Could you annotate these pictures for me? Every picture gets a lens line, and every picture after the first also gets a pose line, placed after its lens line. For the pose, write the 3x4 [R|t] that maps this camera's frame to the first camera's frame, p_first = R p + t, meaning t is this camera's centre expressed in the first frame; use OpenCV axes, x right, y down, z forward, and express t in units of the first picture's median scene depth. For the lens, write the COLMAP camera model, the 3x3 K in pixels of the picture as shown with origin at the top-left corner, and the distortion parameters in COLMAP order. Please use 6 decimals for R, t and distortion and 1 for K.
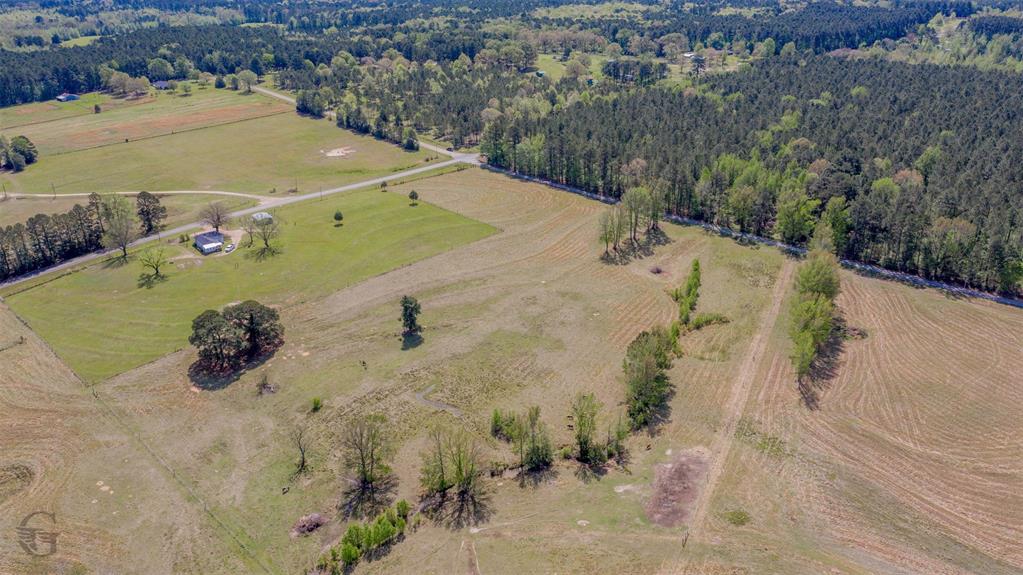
lens RADIAL K [[828.1, 0, 510.6], [0, 828.1, 289.0], [0, 0, 1]] dist [-0.021390, 0.019613]
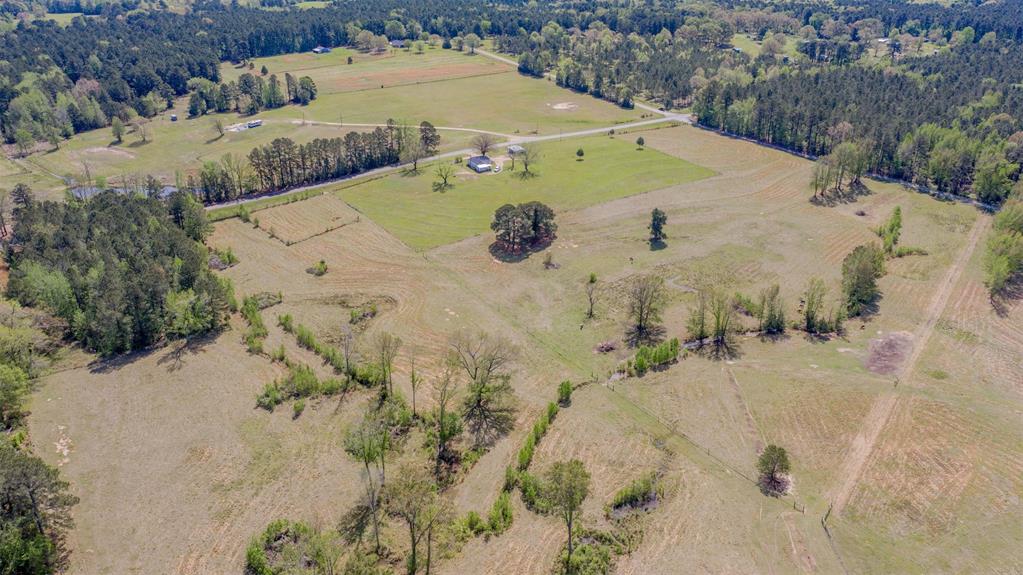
lens RADIAL K [[828.1, 0, 512.7], [0, 828.1, 285.1], [0, 0, 1]] dist [-0.021390, 0.019613]
pose [[0.982297, 0.092220, -0.163059, -0.097176], [-0.089721, 0.995710, 0.022639, 0.088658], [0.164447, -0.007609, 0.986357, -0.204106]]
